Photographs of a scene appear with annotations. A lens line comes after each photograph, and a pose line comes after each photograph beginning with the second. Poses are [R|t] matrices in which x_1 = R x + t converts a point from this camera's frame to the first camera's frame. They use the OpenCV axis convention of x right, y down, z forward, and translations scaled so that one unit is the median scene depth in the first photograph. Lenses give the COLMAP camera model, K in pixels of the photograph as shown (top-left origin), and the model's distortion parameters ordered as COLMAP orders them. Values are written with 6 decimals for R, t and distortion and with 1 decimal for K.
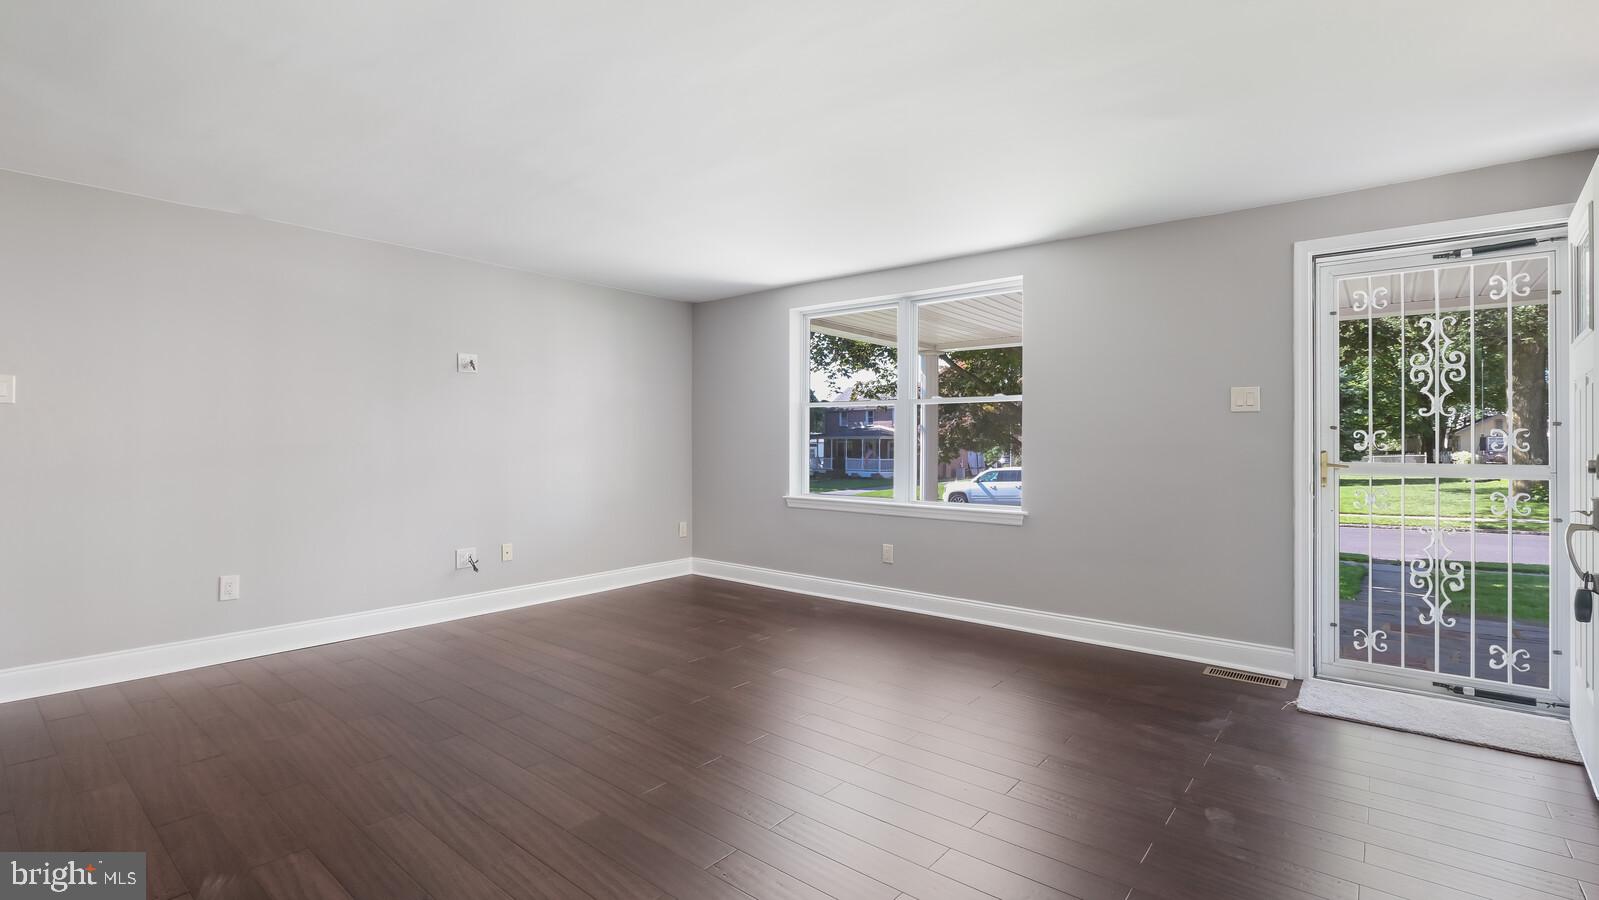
lens RADIAL K [[703.2, 0, 789.8], [0, 703.2, 441.8], [0, 0, 1]] dist [-0.002282, 0.000287]
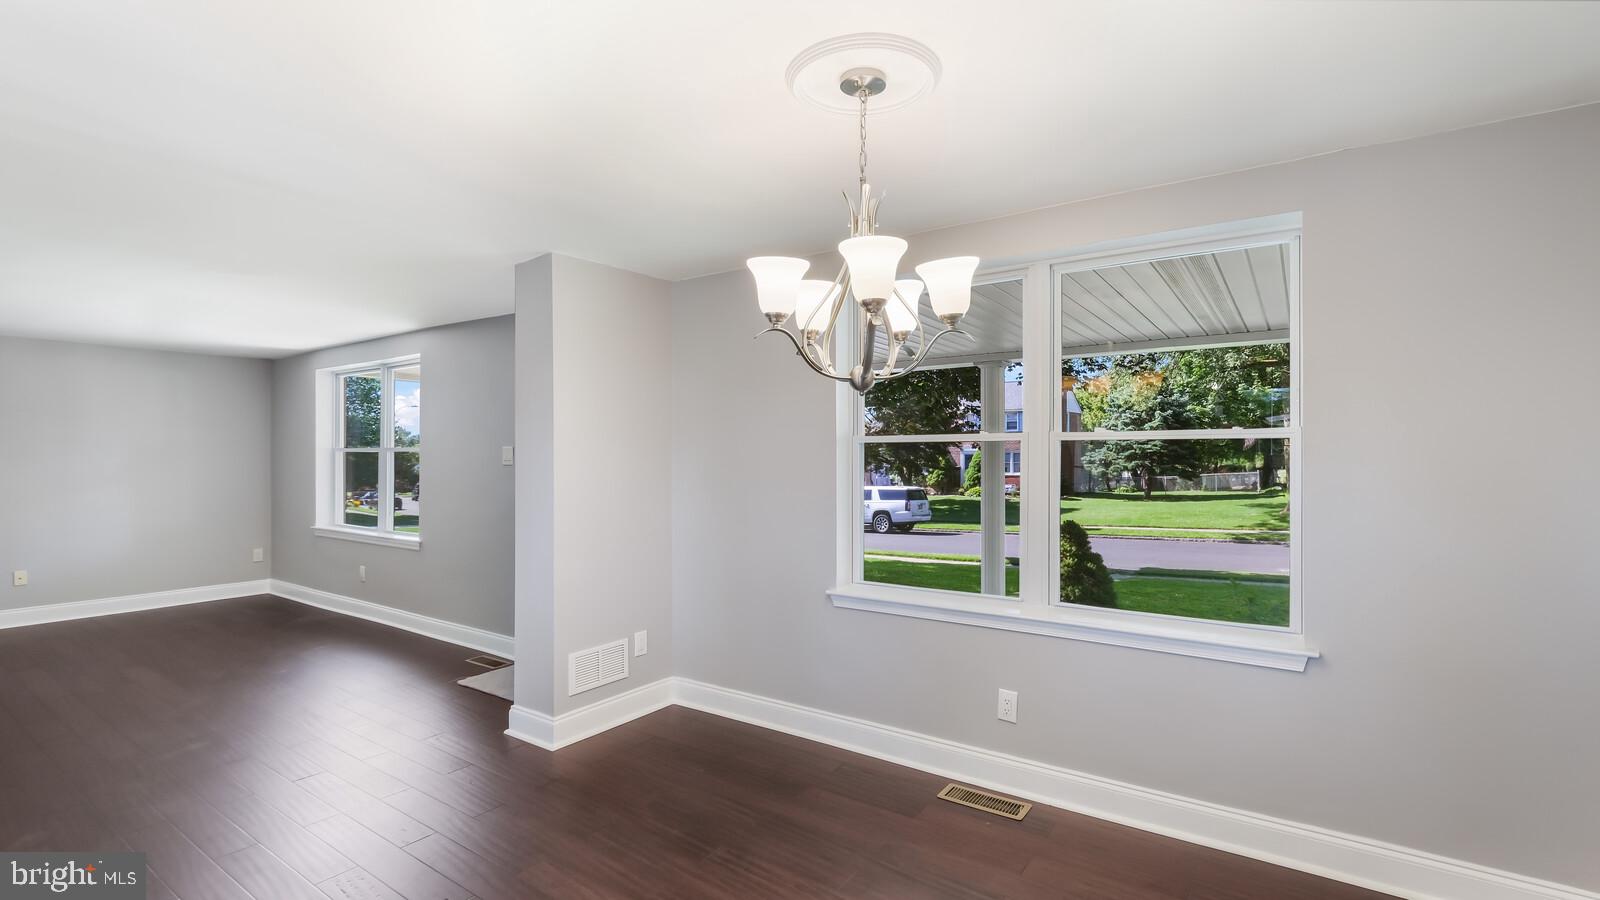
lens RADIAL K [[703.7, 0, 801.7], [0, 703.7, 458.8], [0, 0, 1]] dist [-0.002282, 0.000287]
pose [[0.996006, -0.002856, 0.089243, 0.714027], [0.002857, 0.999996, 0.000108, -0.035428], [-0.089243, 0.000147, 0.996010, -0.261123]]
